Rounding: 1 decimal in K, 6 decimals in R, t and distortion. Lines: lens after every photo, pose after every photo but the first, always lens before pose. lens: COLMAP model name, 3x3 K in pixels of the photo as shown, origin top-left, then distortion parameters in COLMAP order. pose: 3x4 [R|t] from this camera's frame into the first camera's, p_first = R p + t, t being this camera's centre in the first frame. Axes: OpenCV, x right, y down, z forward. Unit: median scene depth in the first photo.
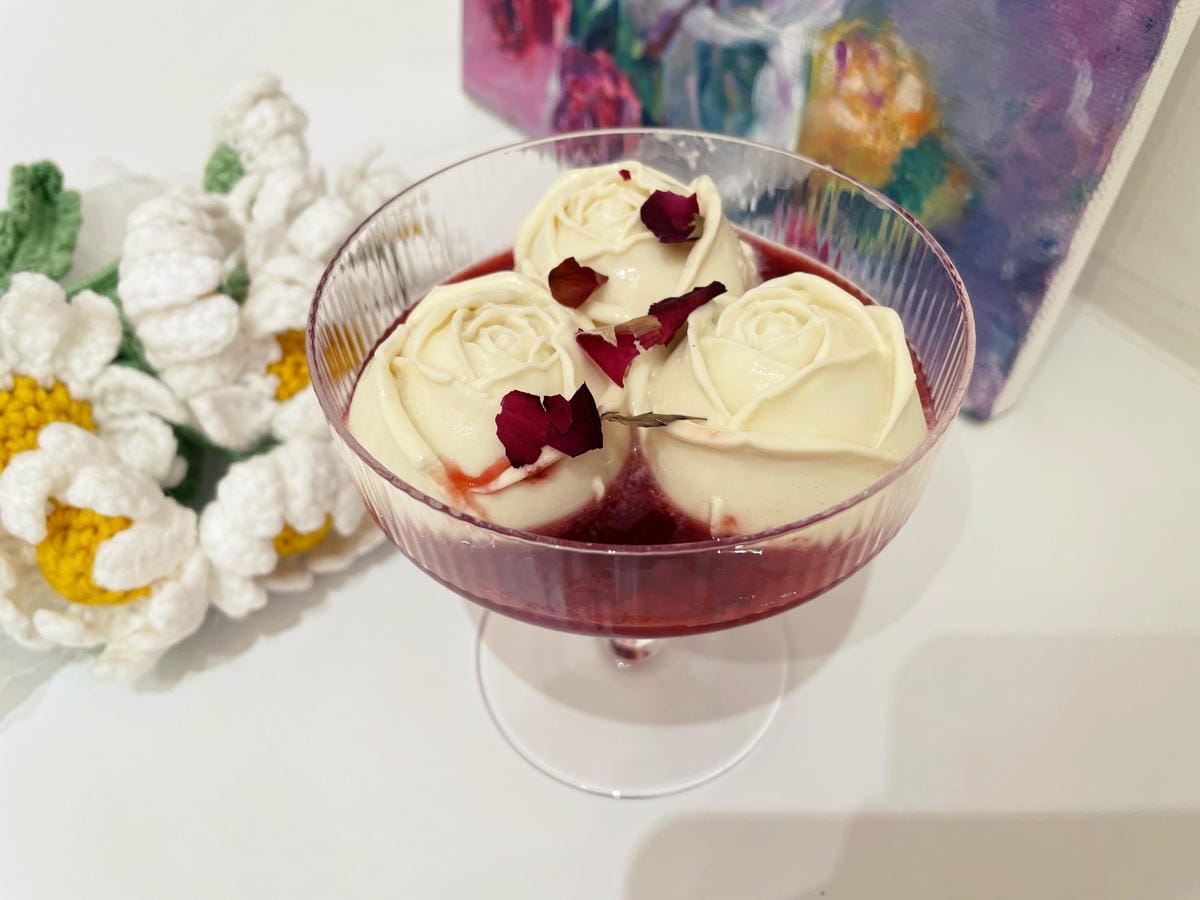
lens RADIAL K [[924.2, 0, 587.6], [0, 924.2, 447.9], [0, 0, 1]] dist [0.073265, -0.117183]
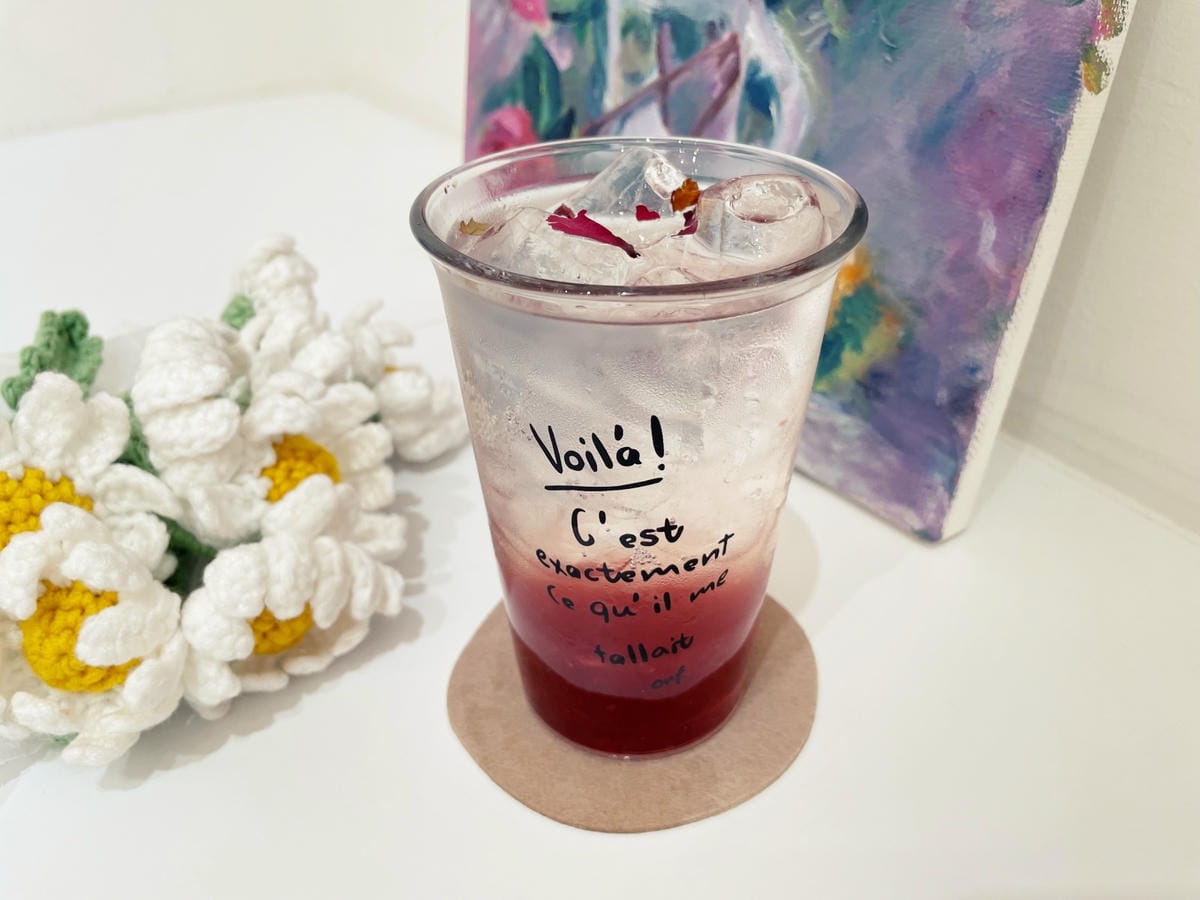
lens RADIAL K [[924.2, 0, 596.9], [0, 924.2, 453.7], [0, 0, 1]] dist [0.073265, -0.117183]
pose [[0.999903, 0.005050, 0.012975, 0.029616], [-0.001914, 0.972909, -0.231180, 0.143324], [-0.013791, 0.231133, 0.972825, -0.056964]]
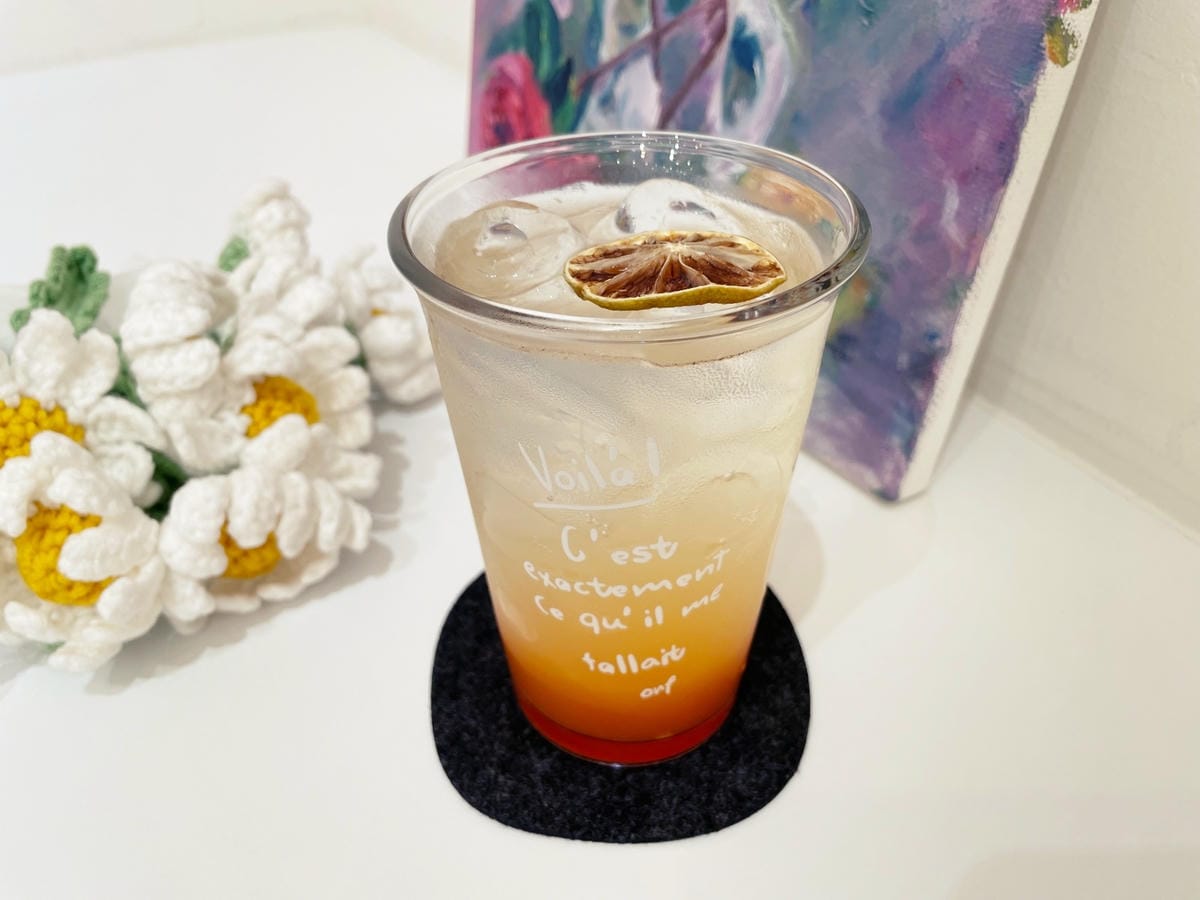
lens RADIAL K [[924.2, 0, 592.8], [0, 924.2, 448.3], [0, 0, 1]] dist [0.073265, -0.117183]
pose [[0.998458, 0.046543, -0.030246, 0.124202], [-0.051082, 0.983670, -0.172580, 0.138547], [0.021720, 0.173859, 0.984531, -0.109384]]
